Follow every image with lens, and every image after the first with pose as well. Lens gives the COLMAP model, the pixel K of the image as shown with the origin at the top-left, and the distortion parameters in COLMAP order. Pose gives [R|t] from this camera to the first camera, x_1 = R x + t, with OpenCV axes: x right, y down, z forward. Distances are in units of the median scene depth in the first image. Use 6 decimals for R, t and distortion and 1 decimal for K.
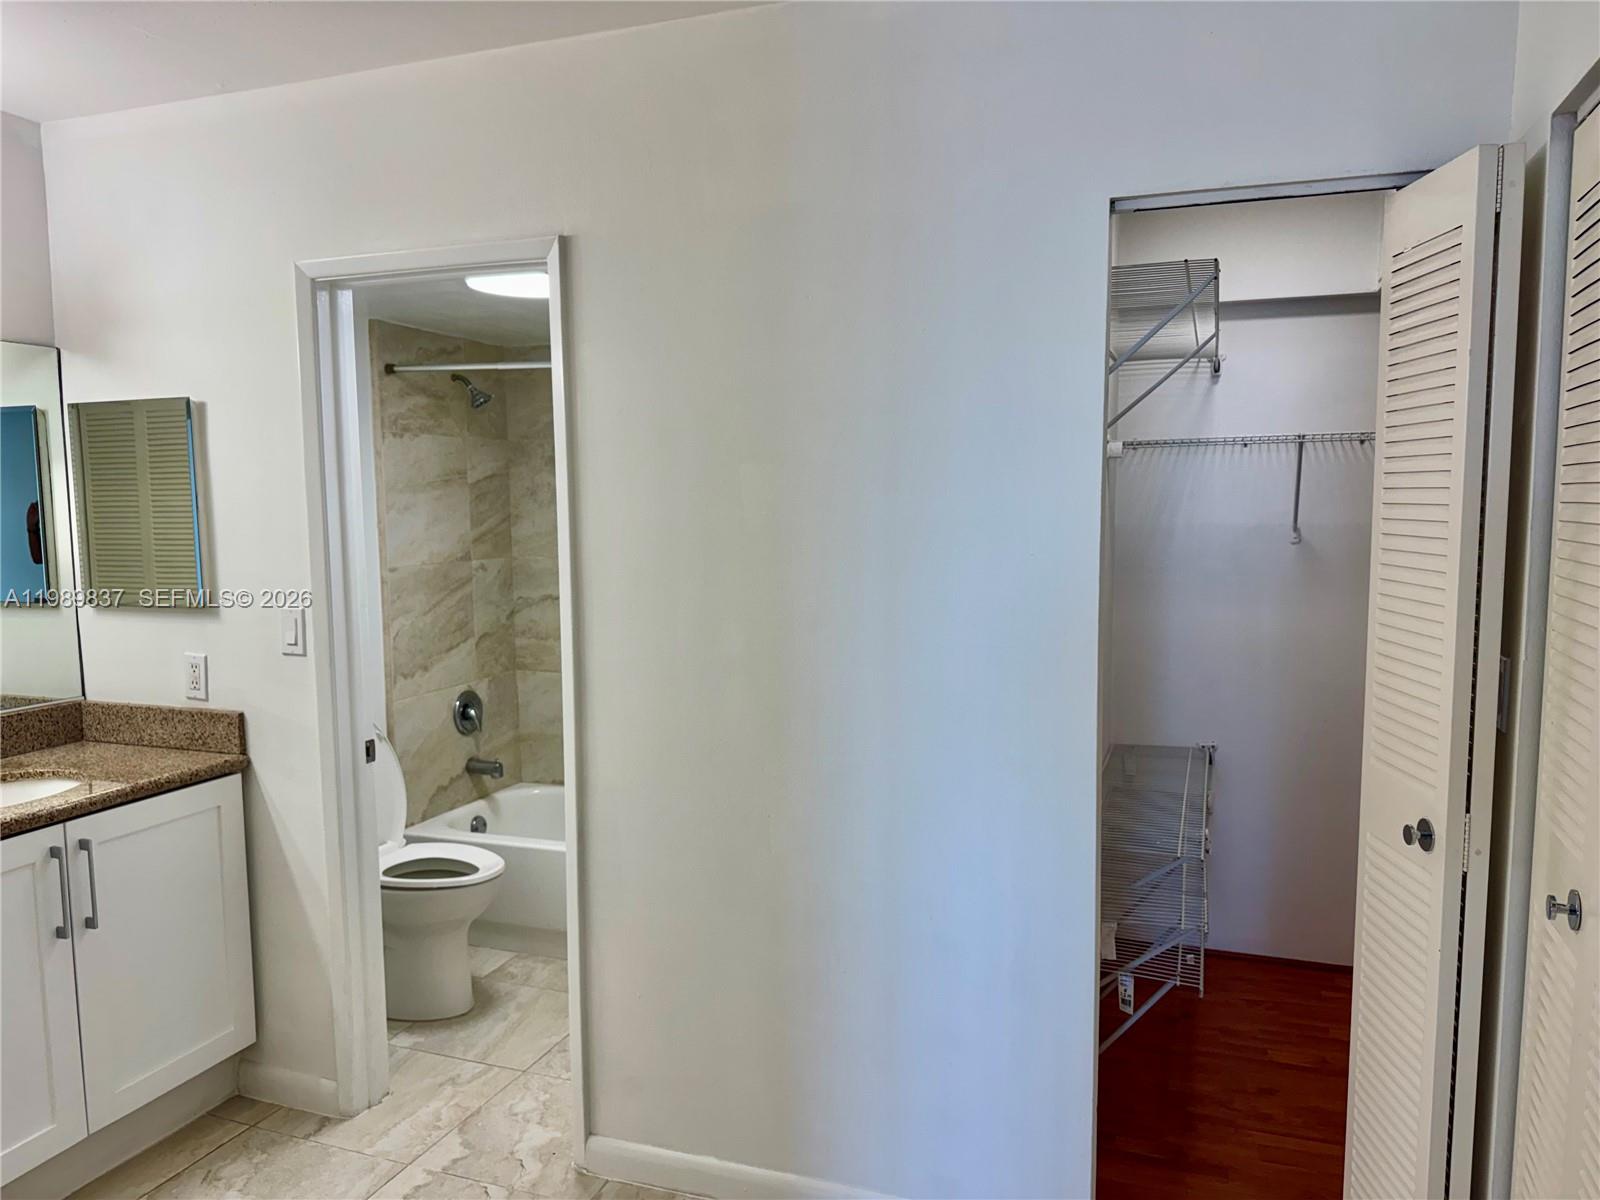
lens RADIAL K [[1118.9, 0, 791.8], [0, 1118.9, 605.3], [0, 0, 1]] dist [0.042453, -0.052685]
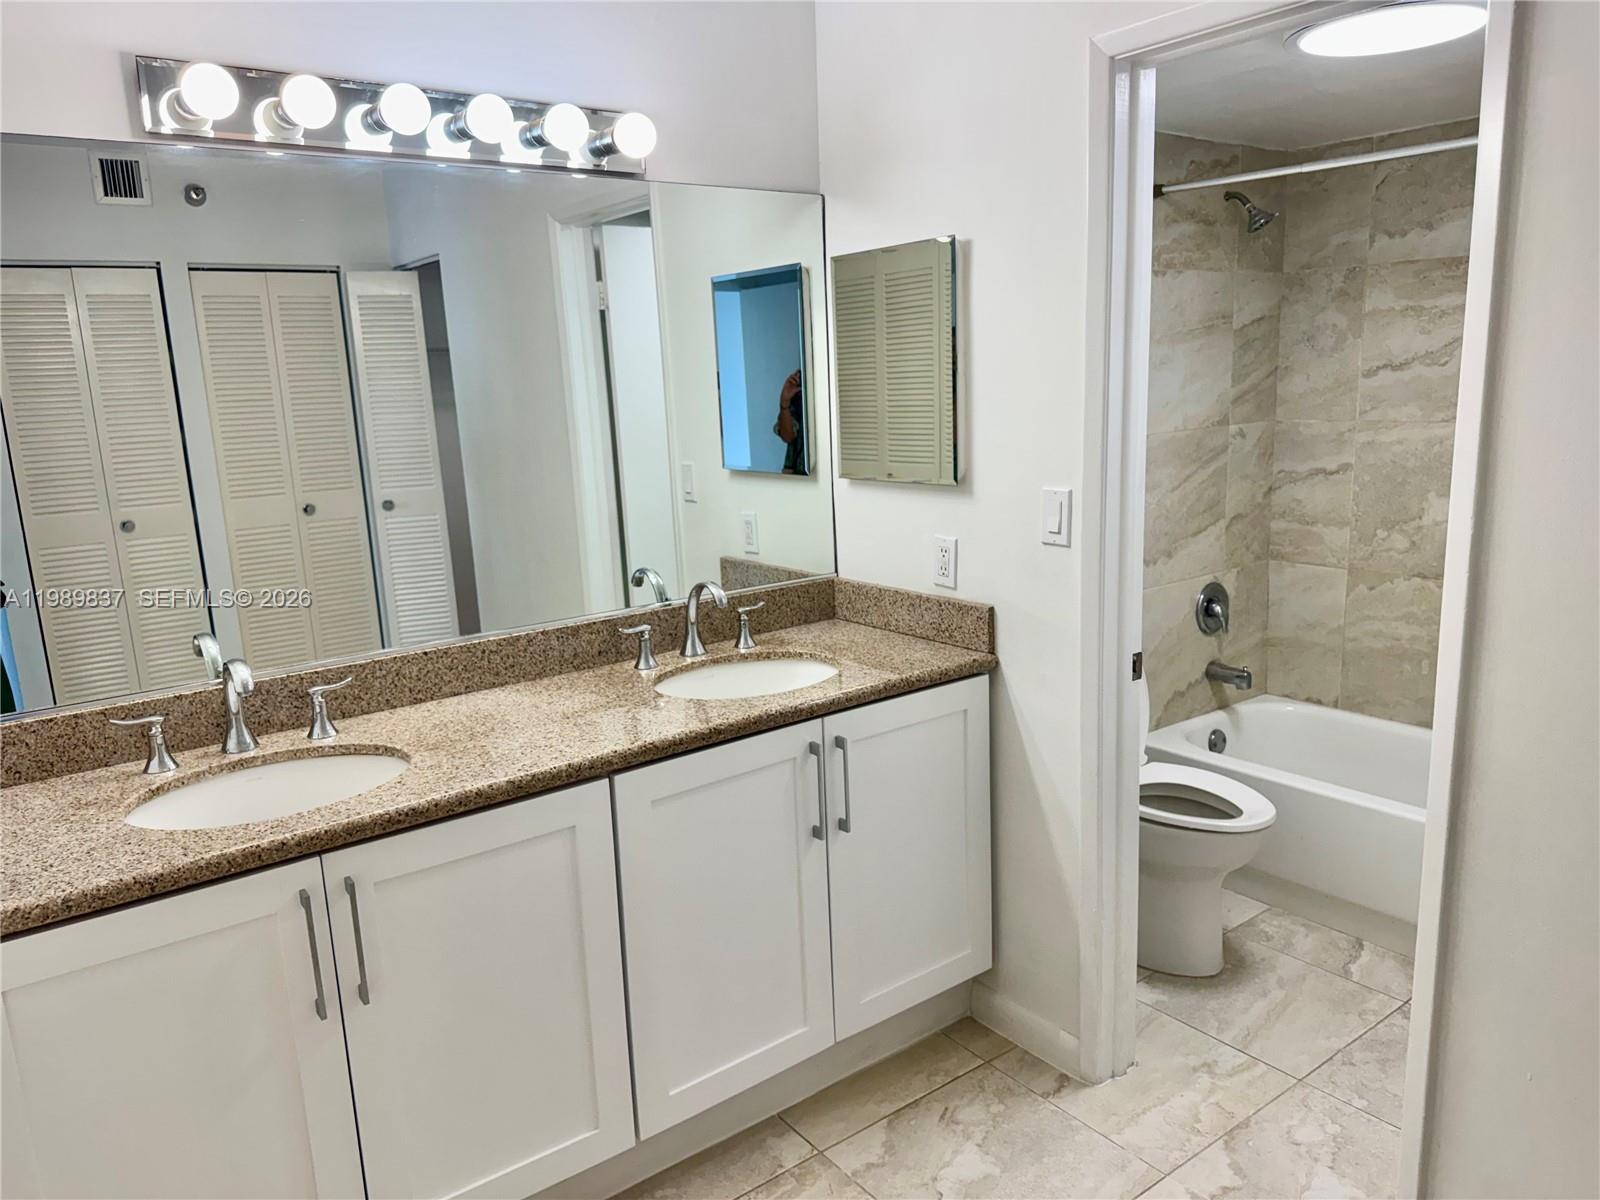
lens RADIAL K [[1105.2, 0, 795.1], [0, 1105.2, 591.4], [0, 0, 1]] dist [0.133131, -0.181721]
pose [[0.838174, 0.080548, -0.539422, -0.140210], [-0.020456, 0.992981, 0.116489, -0.012437], [0.545019, -0.086604, 0.833939, 0.183750]]
